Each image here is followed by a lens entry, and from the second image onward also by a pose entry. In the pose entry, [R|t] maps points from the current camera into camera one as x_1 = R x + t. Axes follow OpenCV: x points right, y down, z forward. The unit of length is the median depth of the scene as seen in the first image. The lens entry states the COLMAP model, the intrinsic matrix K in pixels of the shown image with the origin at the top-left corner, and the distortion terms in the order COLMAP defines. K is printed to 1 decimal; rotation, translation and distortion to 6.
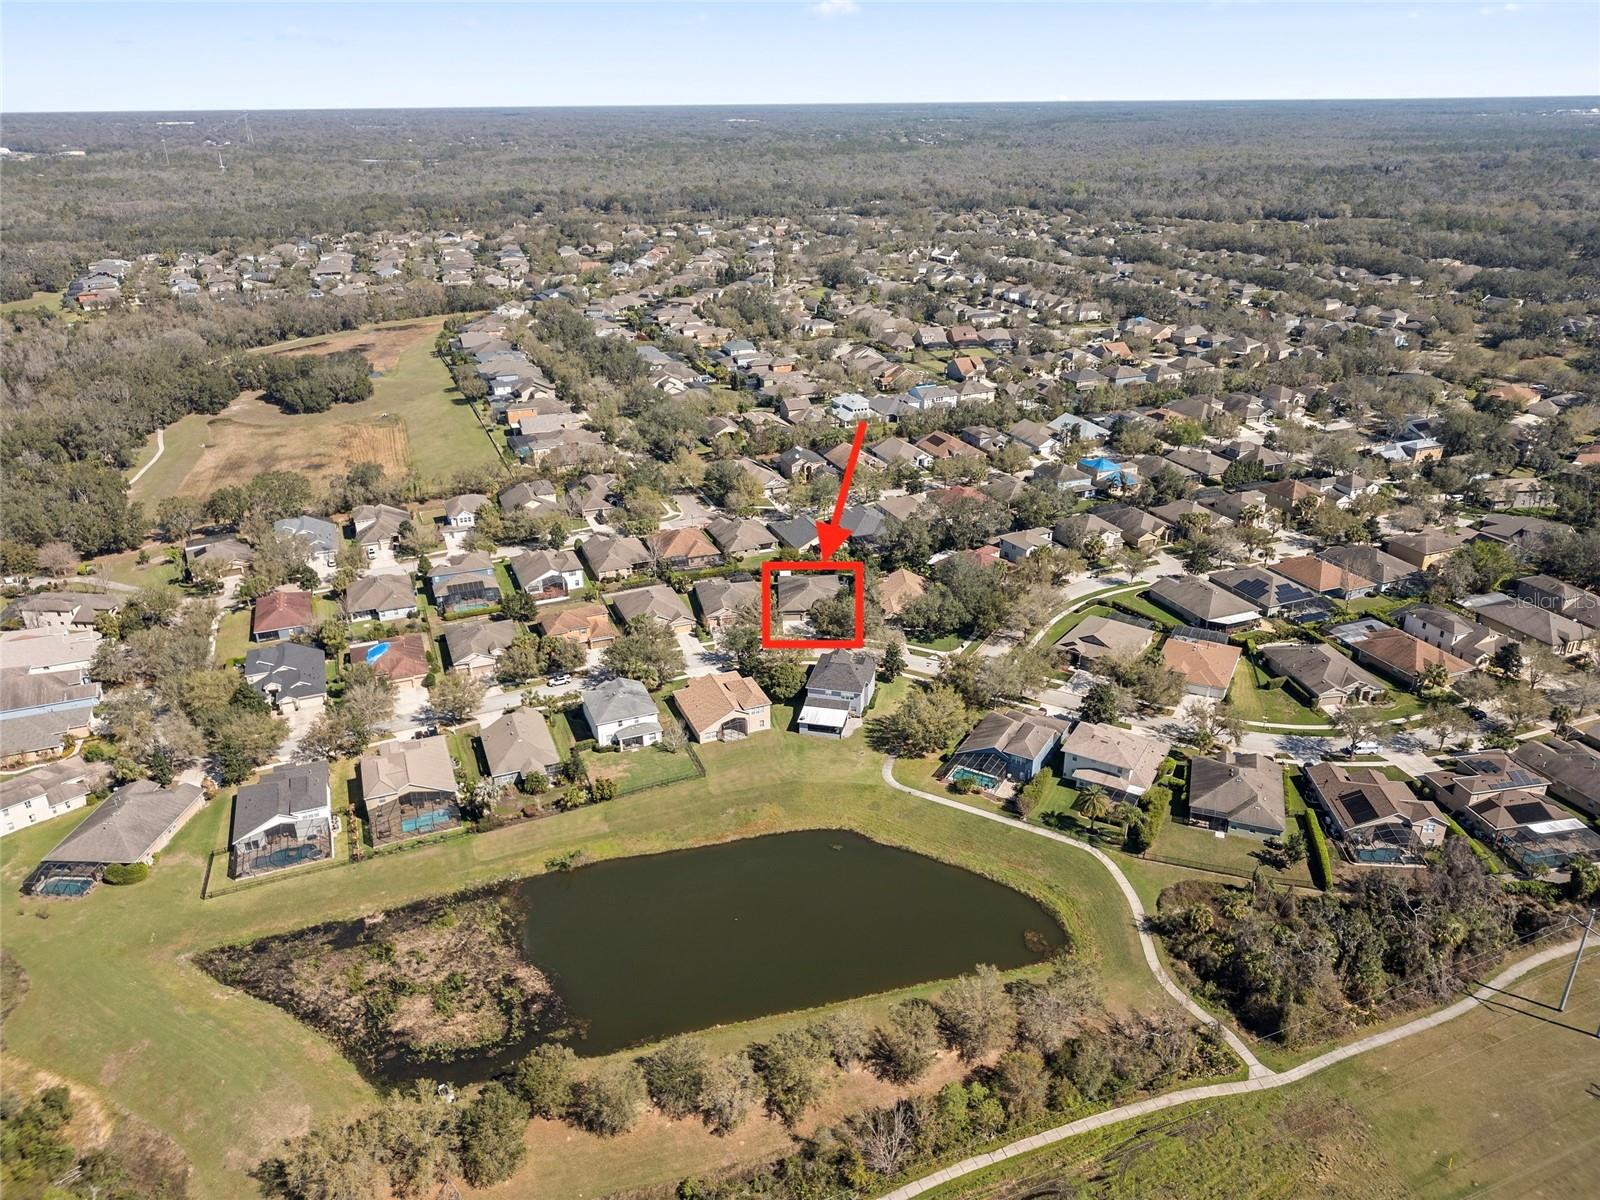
lens RADIAL K [[1133.6, 0, 797.9], [0, 1133.6, 595.0], [0, 0, 1]] dist [0.035907, -0.035030]
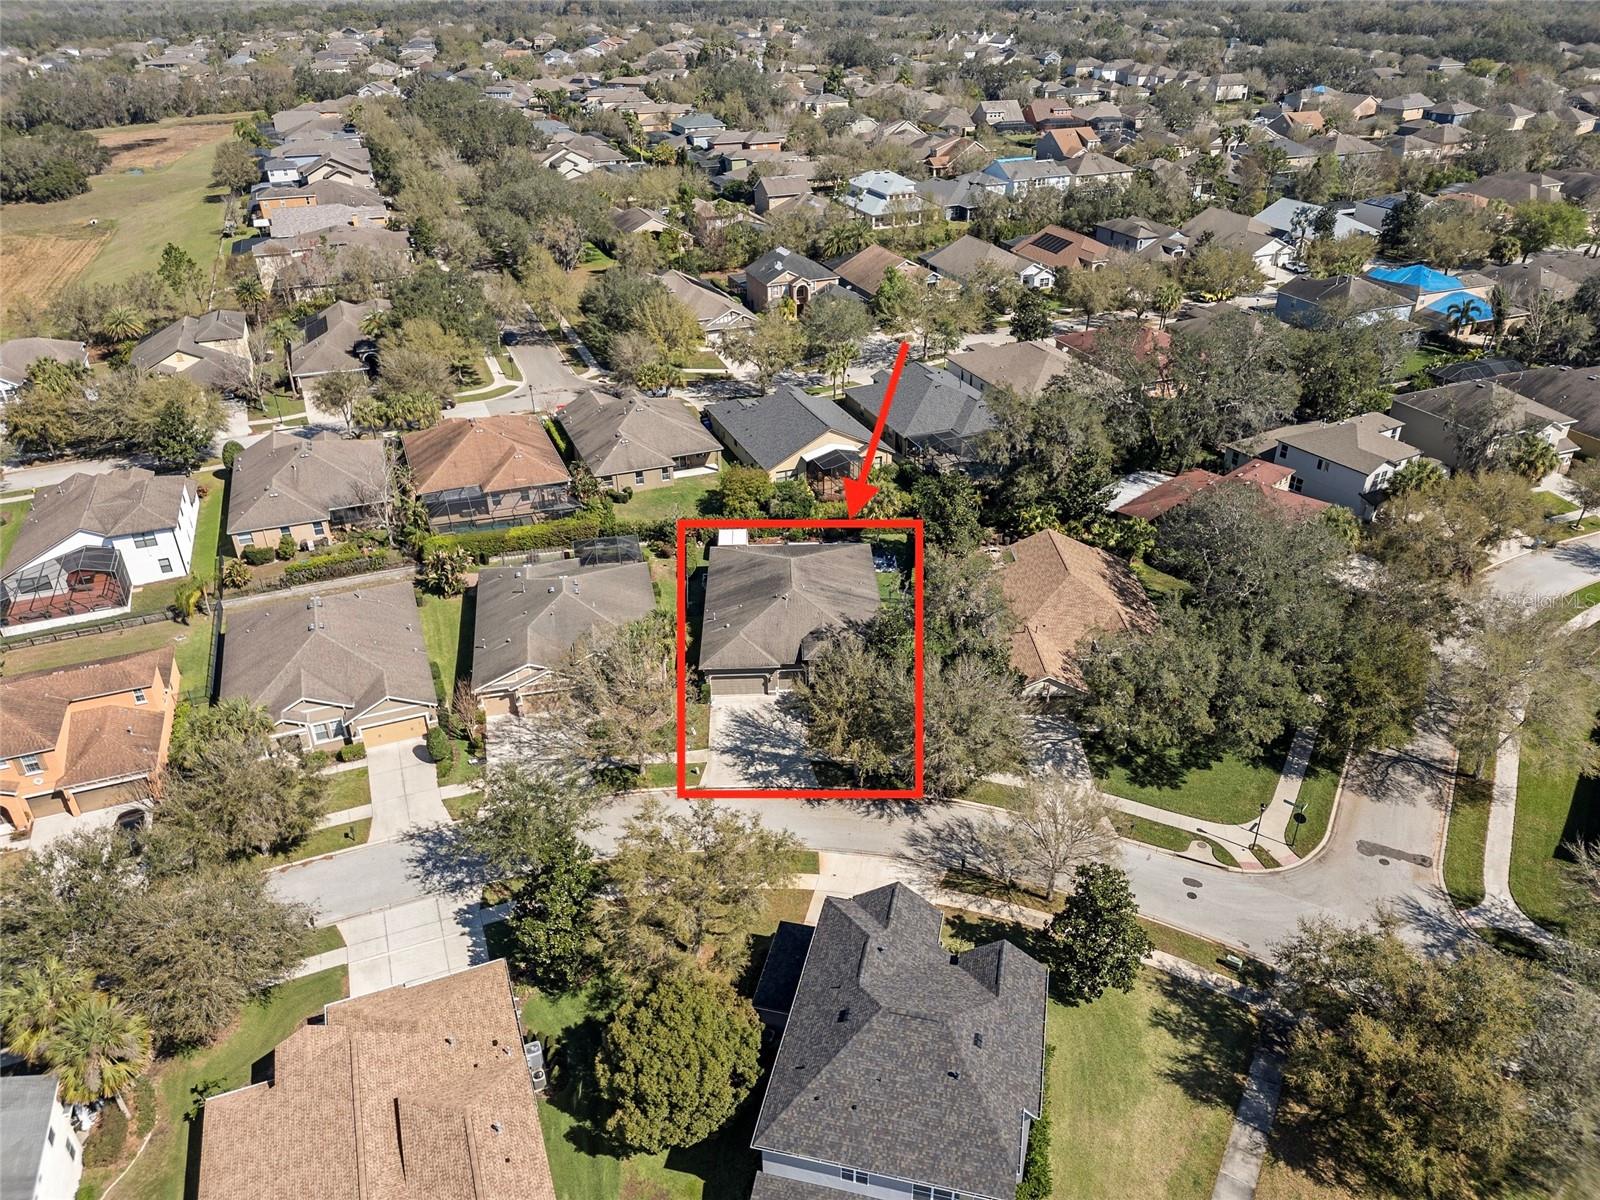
lens RADIAL K [[1133.6, 0, 800.8], [0, 1133.6, 612.5], [0, 0, 1]] dist [0.035907, -0.035030]
pose [[0.999993, 0.000478, -0.003677, 0.011656], [-0.000061, 0.993662, 0.112409, -0.032097], [0.003708, -0.112408, 0.993655, 0.540258]]
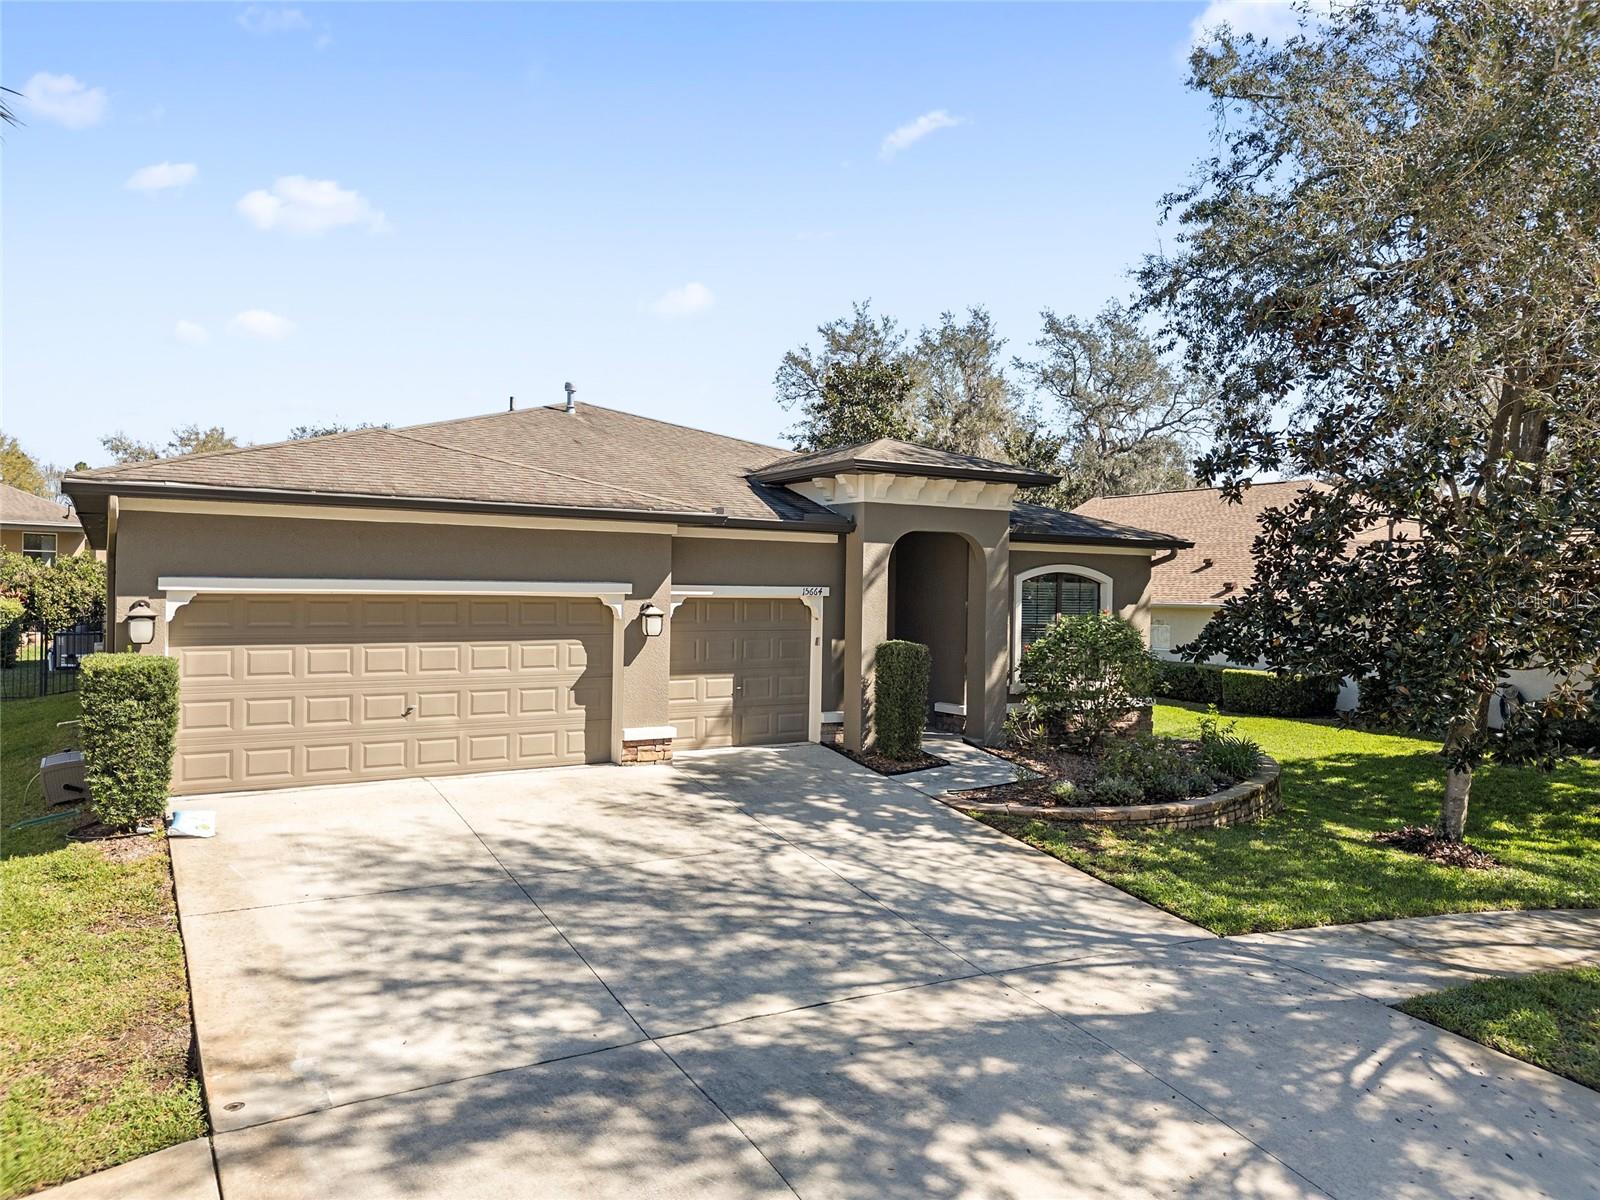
lens RADIAL K [[1133.6, 0, 811.0], [0, 1133.6, 599.8], [0, 0, 1]] dist [0.035907, -0.035030]
pose [[0.876249, 0.011632, 0.481719, -0.009504], [0.175188, 0.923606, -0.340970, 0.025690], [-0.448885, 0.383166, 0.807271, 0.764398]]
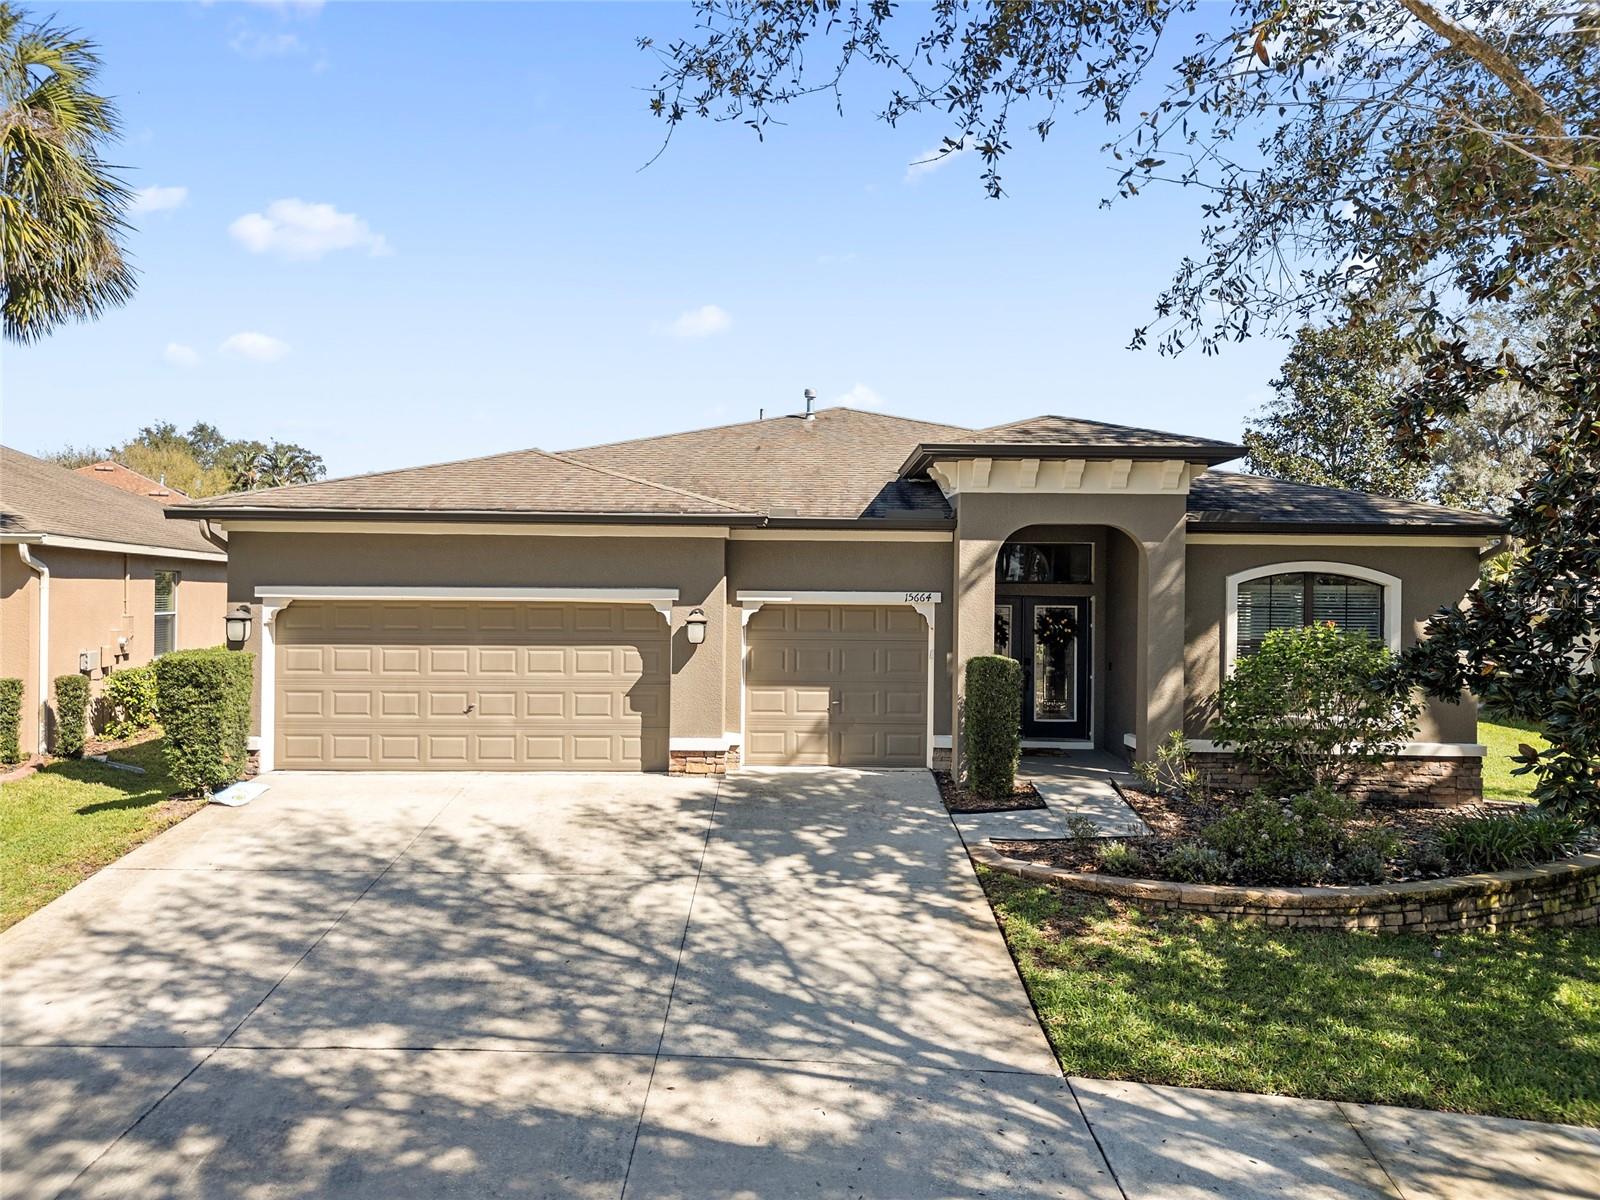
lens RADIAL K [[1133.6, 0, 800.3], [0, 1133.6, 599.2], [0, 0, 1]] dist [0.035907, -0.035030]
pose [[0.998764, 0.013448, -0.047847, 0.009310], [-0.031167, 0.919359, -0.392183, 0.025857], [0.038715, 0.393189, 0.918642, 0.763867]]
